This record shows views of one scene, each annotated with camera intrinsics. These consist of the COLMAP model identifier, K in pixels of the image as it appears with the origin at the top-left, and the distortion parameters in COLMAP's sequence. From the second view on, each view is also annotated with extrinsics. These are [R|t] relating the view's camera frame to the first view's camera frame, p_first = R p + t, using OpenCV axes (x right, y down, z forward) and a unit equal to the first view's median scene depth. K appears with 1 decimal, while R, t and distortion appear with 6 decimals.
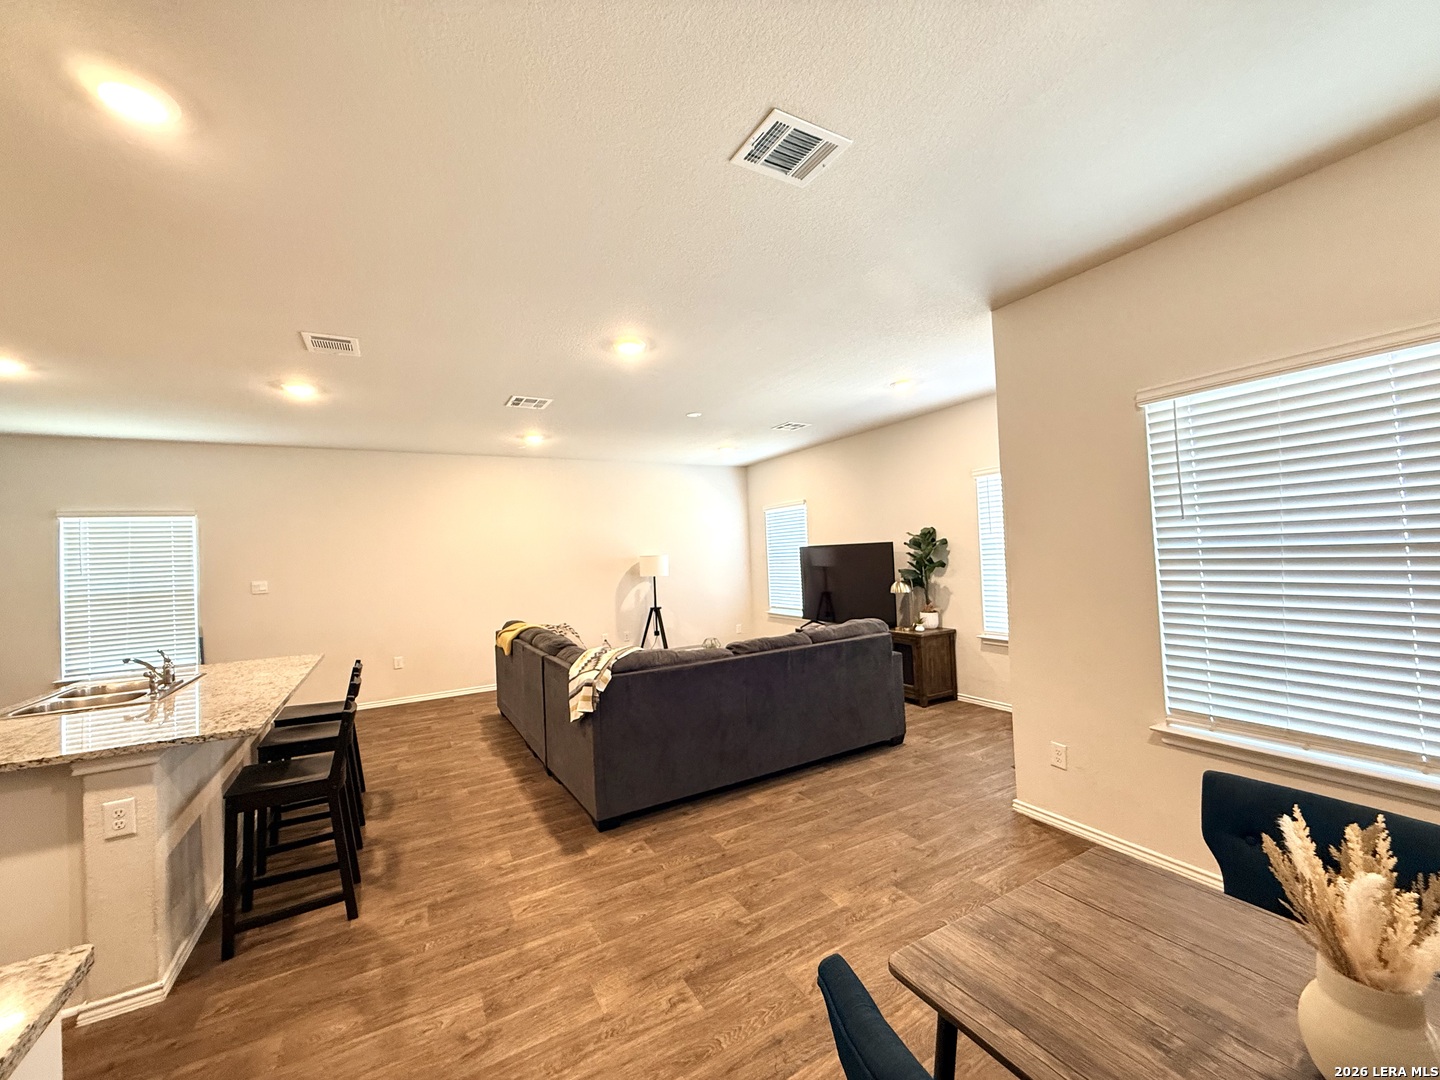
lens RADIAL K [[573.4, 0, 718.3], [0, 573.4, 540.7], [0, 0, 1]] dist [0.001571, -0.000215]
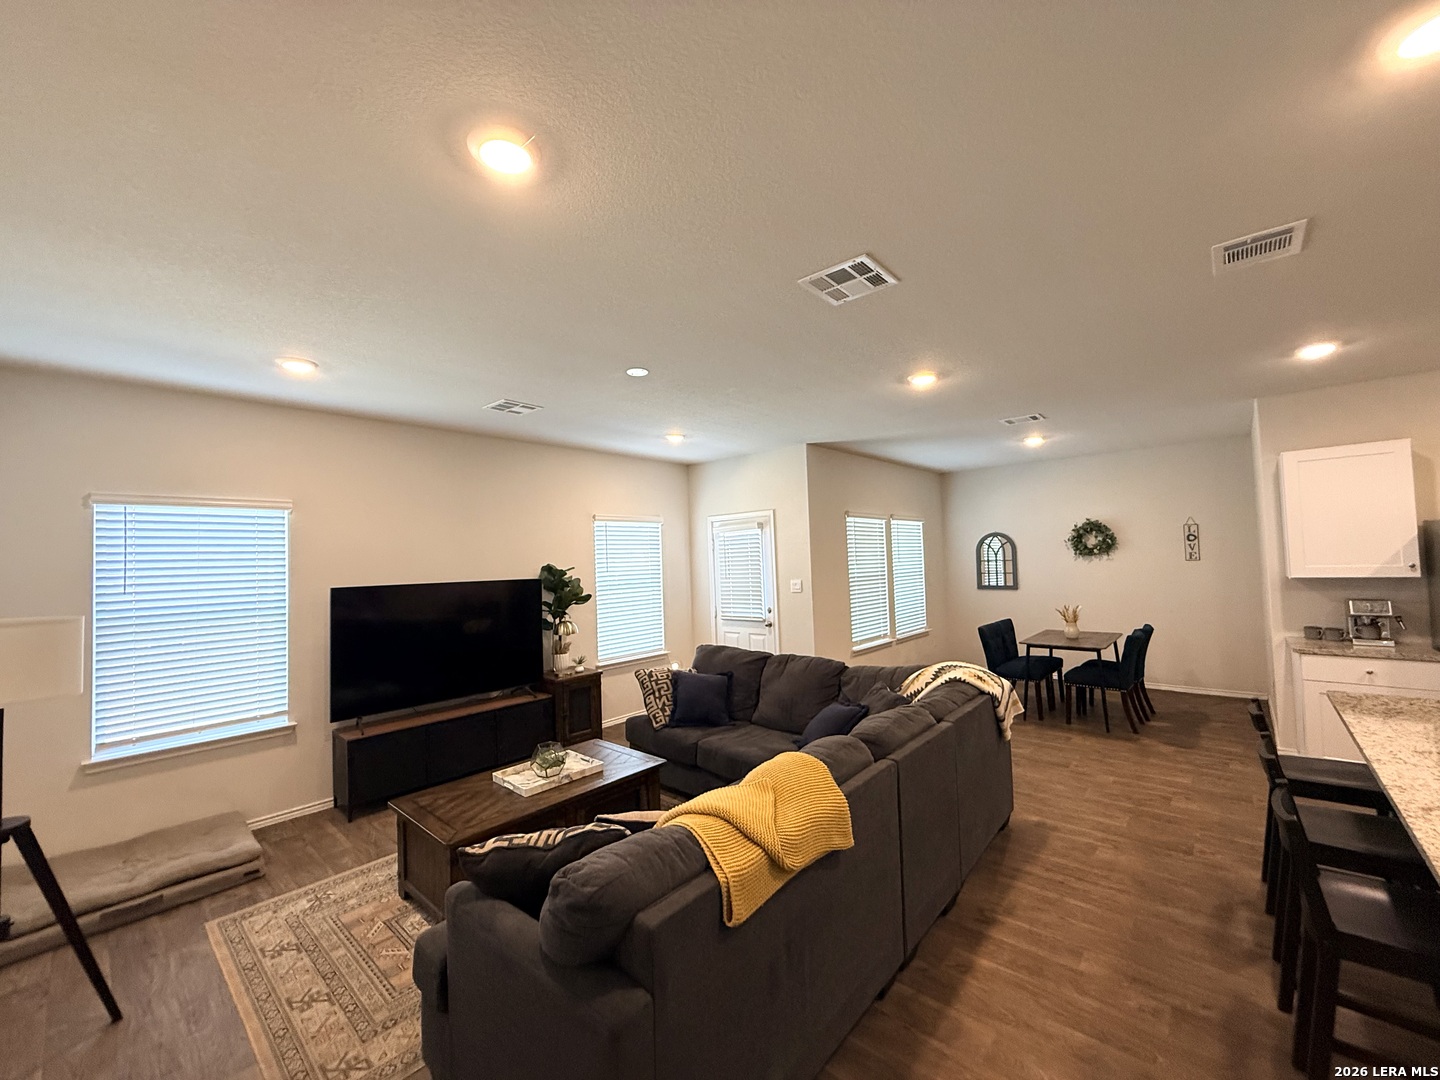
lens RADIAL K [[573.4, 0, 718.0], [0, 573.4, 540.2], [0, 0, 1]] dist [0.001571, -0.000215]
pose [[-0.318125, 0.089238, 0.943840, -1.143672], [0.023557, 0.995997, -0.086229, 0.047295], [-0.947756, -0.005197, -0.318954, 1.924291]]
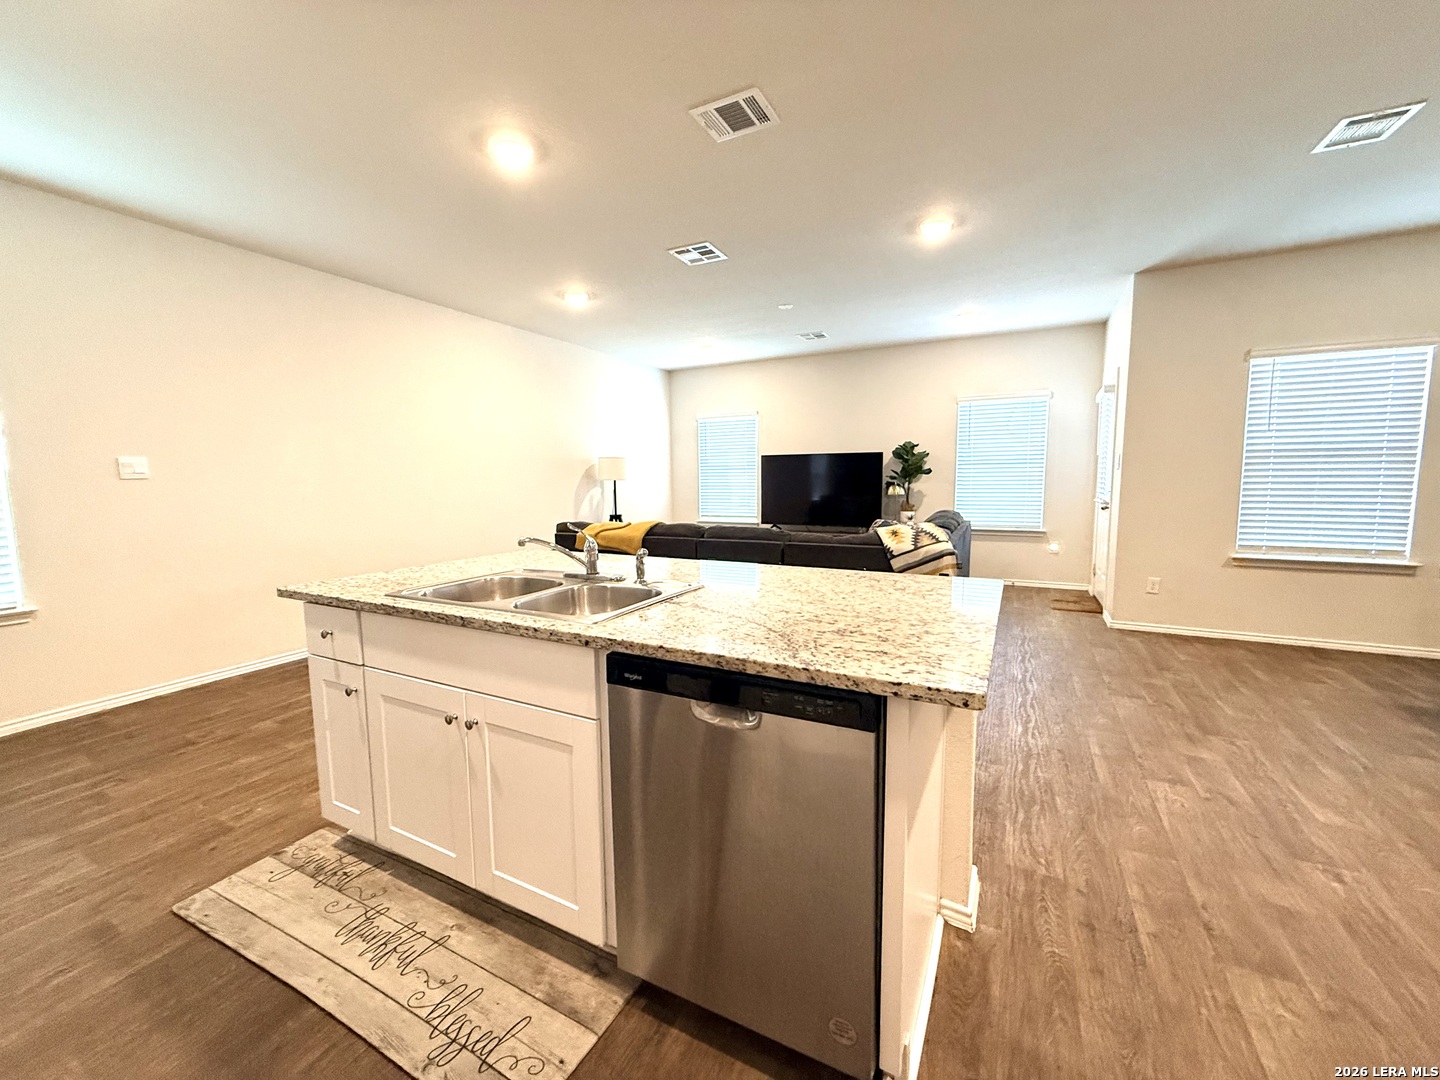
lens RADIAL K [[573.4, 0, 718.2], [0, 573.4, 539.2], [0, 0, 1]] dist [0.001571, -0.000215]
pose [[0.836165, -0.025055, 0.547906, -1.175137], [-0.038865, 0.993738, 0.104755, 0.130205], [-0.547099, -0.108886, 0.829955, 0.360318]]
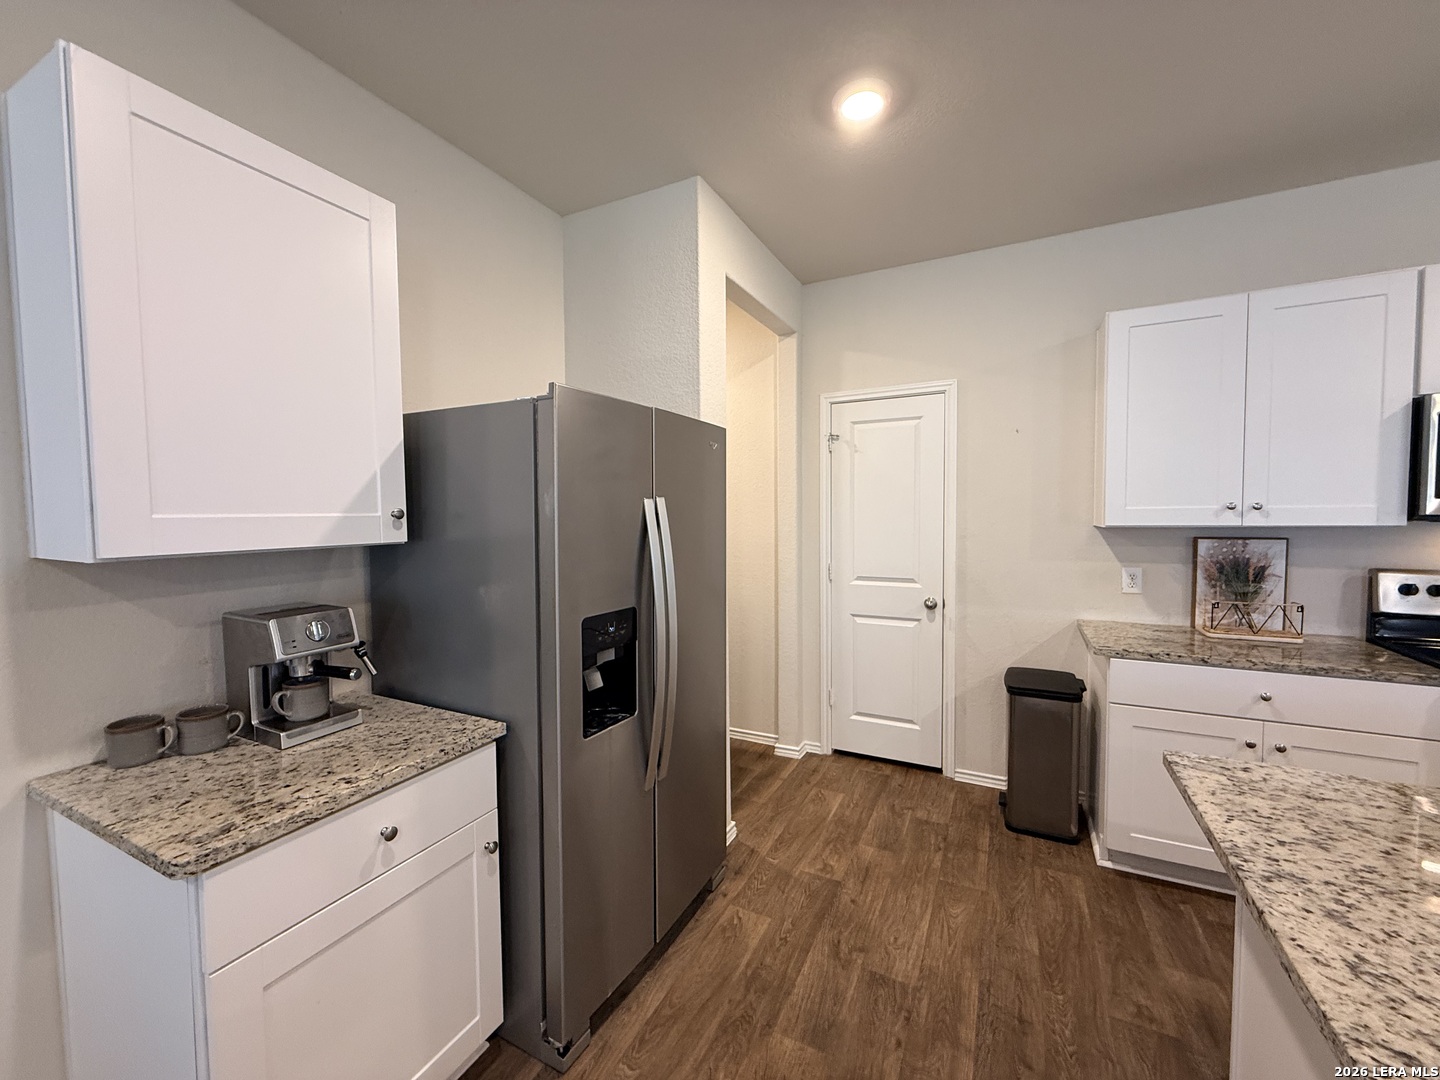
lens RADIAL K [[573.4, 0, 718.6], [0, 573.4, 539.8], [0, 0, 1]] dist [0.001571, -0.000215]
pose [[-0.829909, 0.080118, -0.552116, -0.402775], [0.061743, 0.996745, 0.051831, 0.043833], [0.554471, 0.008926, -0.832155, 0.694576]]
